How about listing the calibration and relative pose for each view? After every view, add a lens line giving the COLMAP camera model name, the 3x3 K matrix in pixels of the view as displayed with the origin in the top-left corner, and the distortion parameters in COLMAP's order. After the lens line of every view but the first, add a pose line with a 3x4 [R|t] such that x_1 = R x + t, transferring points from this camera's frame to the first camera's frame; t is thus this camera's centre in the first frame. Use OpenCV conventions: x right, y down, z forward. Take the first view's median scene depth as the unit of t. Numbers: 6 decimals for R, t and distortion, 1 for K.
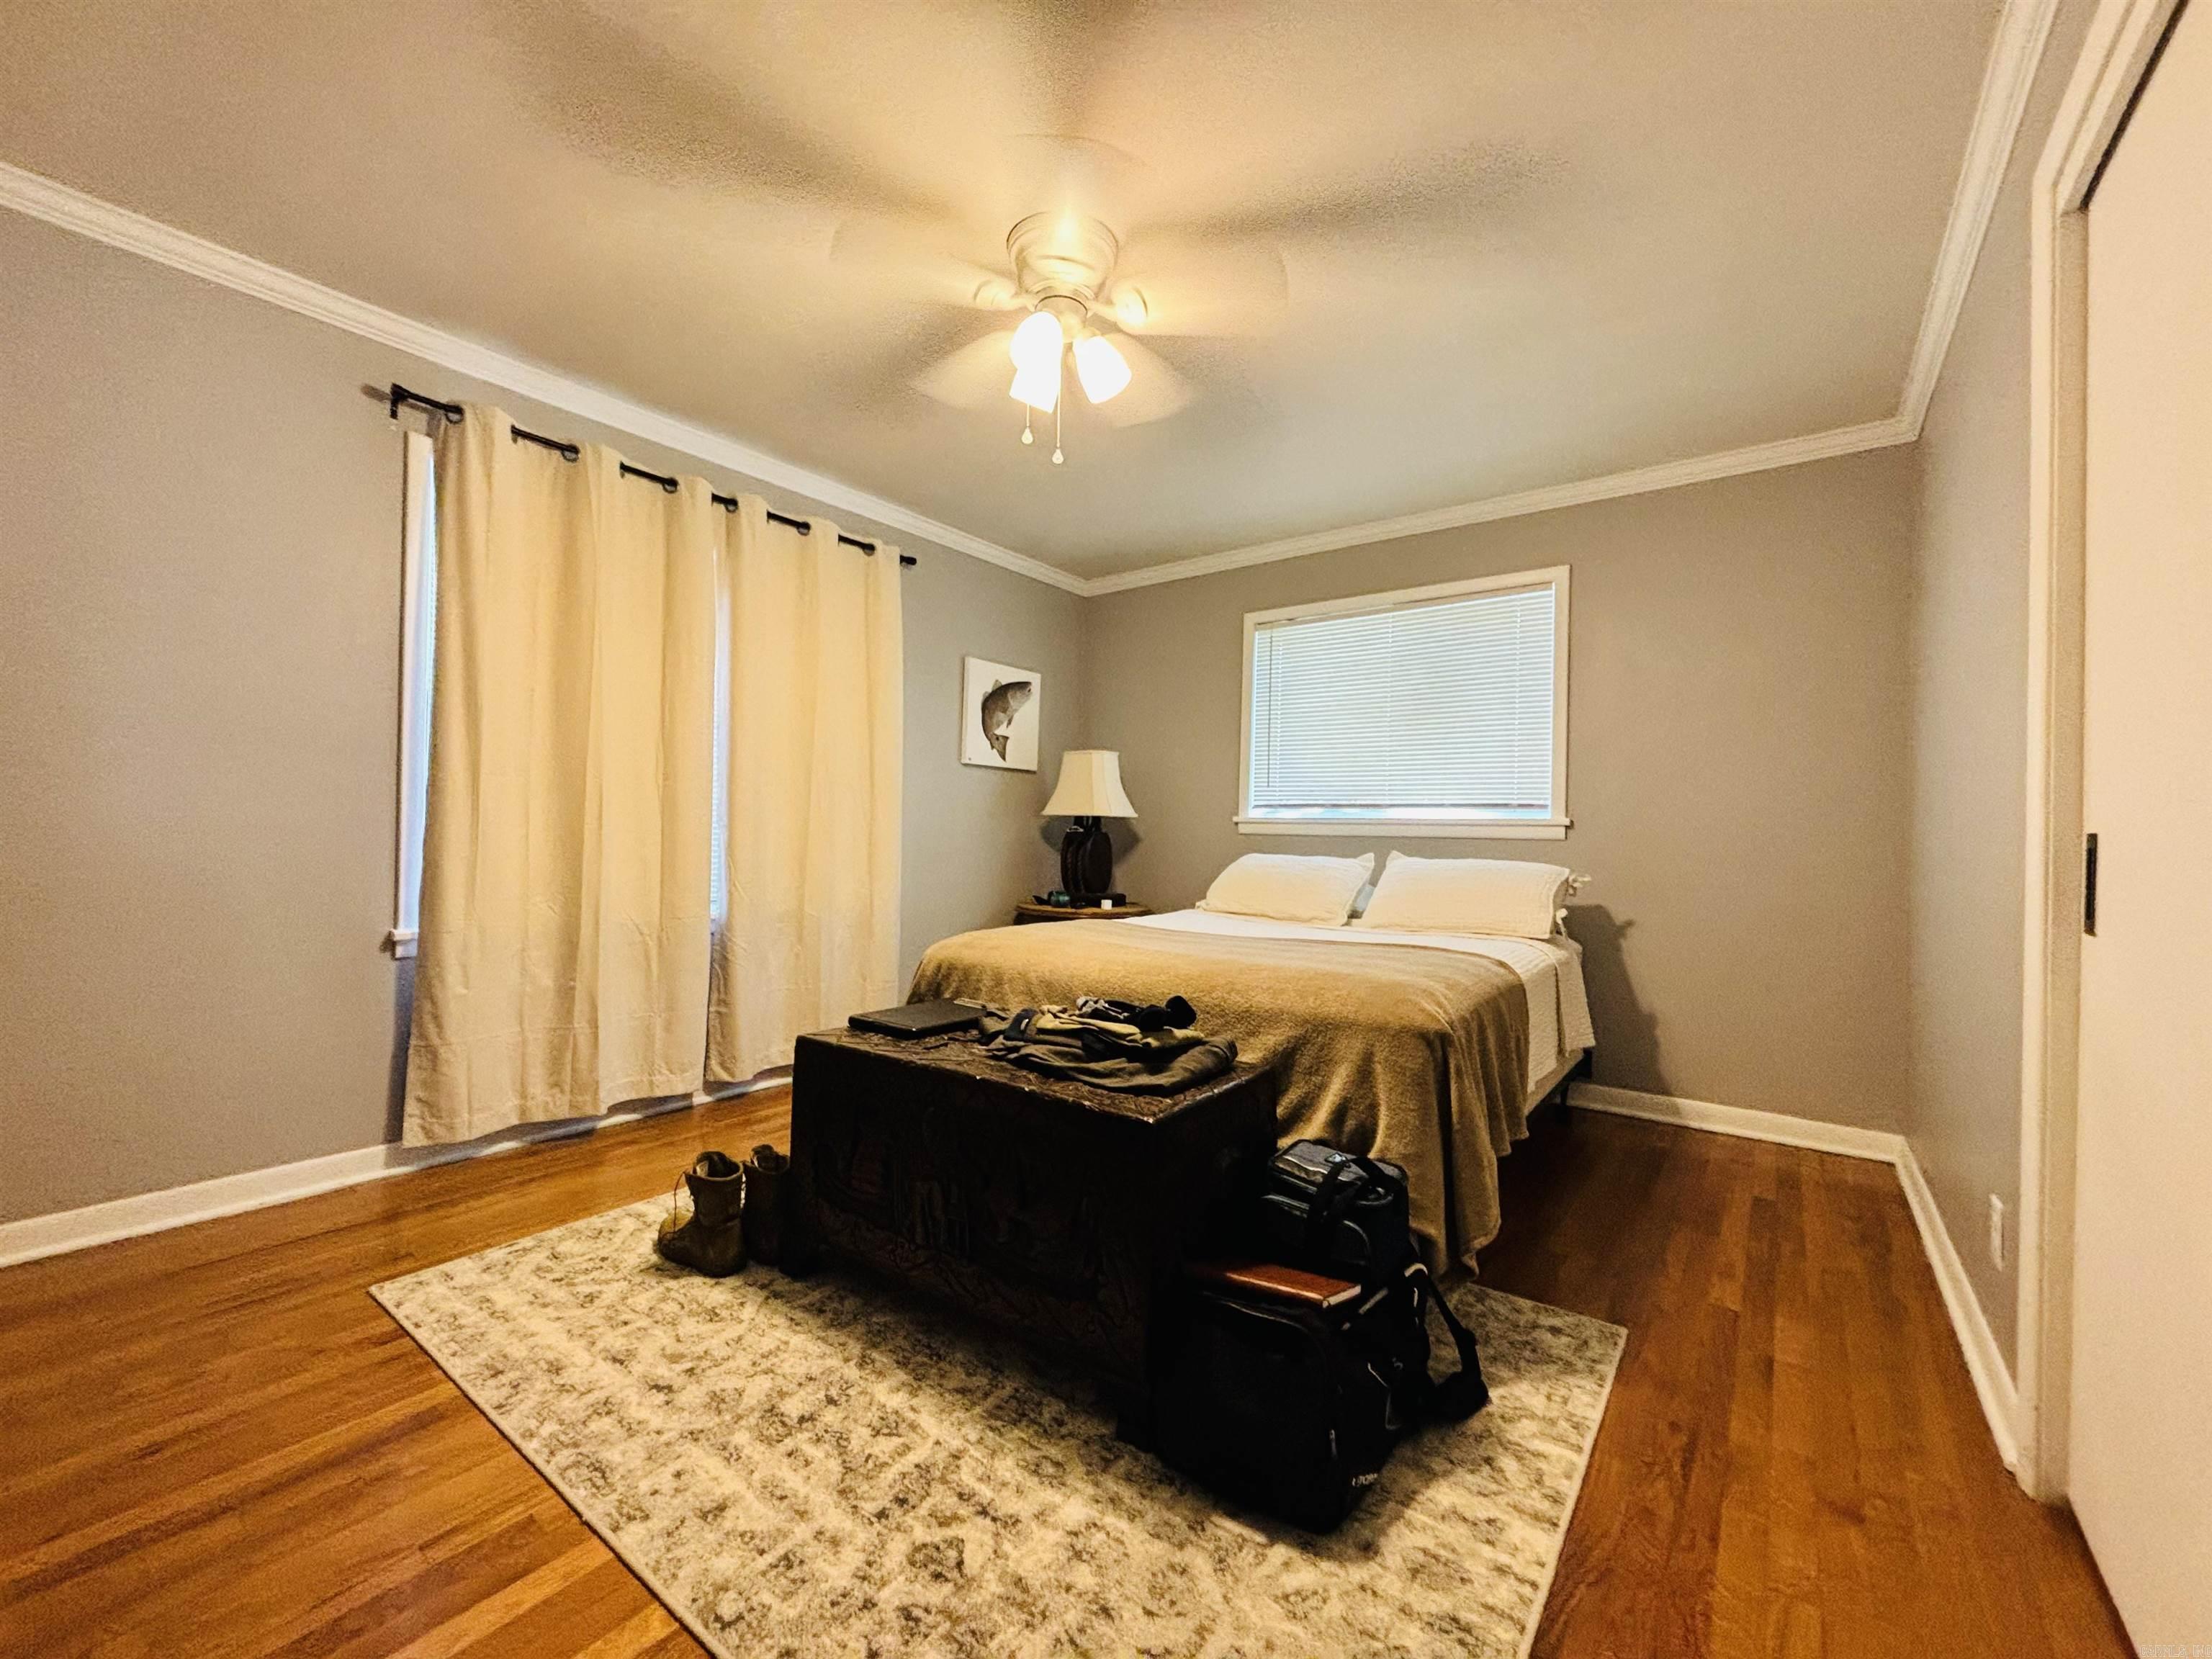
lens RADIAL K [[891.6, 0, 1084.7], [0, 891.6, 825.2], [0, 0, 1]] dist [-0.000655, 0.000332]
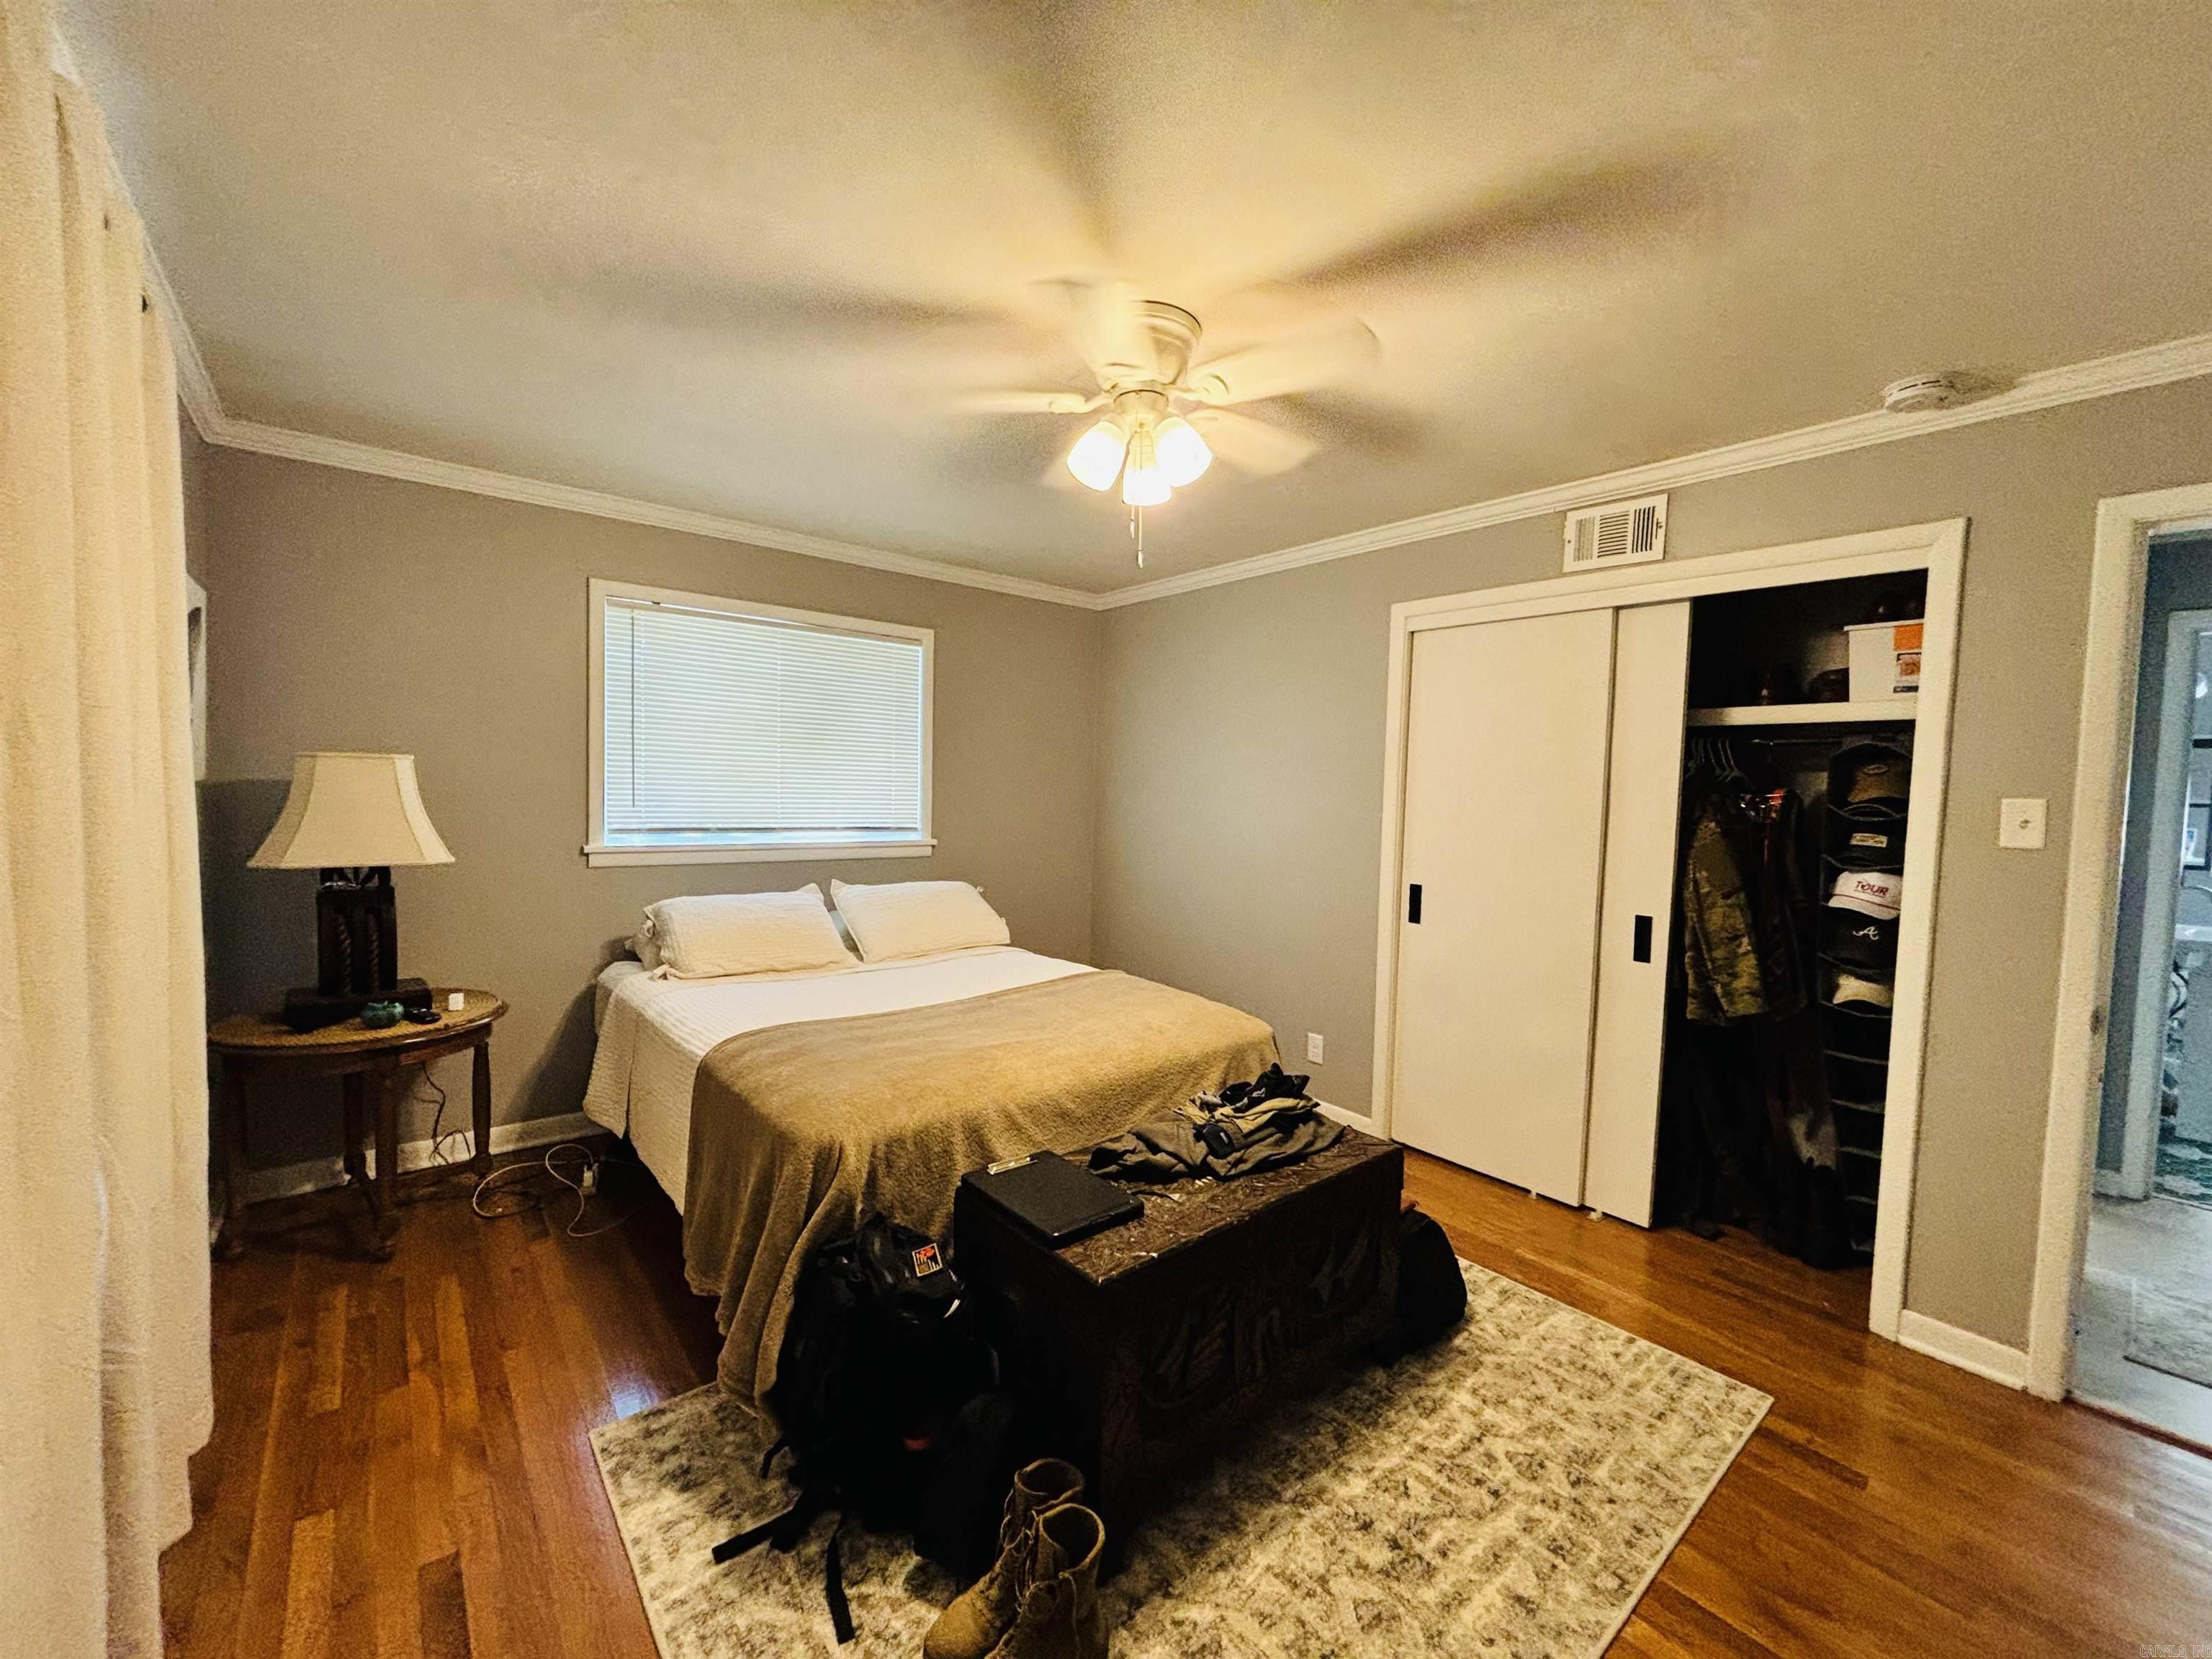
lens RADIAL K [[894.6, 0, 1102.7], [0, 894.6, 833.4], [0, 0, 1]] dist [0.002357, 0.000268]
pose [[0.217963, -0.066426, 0.973694, -1.484660], [-0.037037, 0.996399, 0.076266, -0.288873], [-0.975254, -0.052686, 0.214718, 1.227062]]
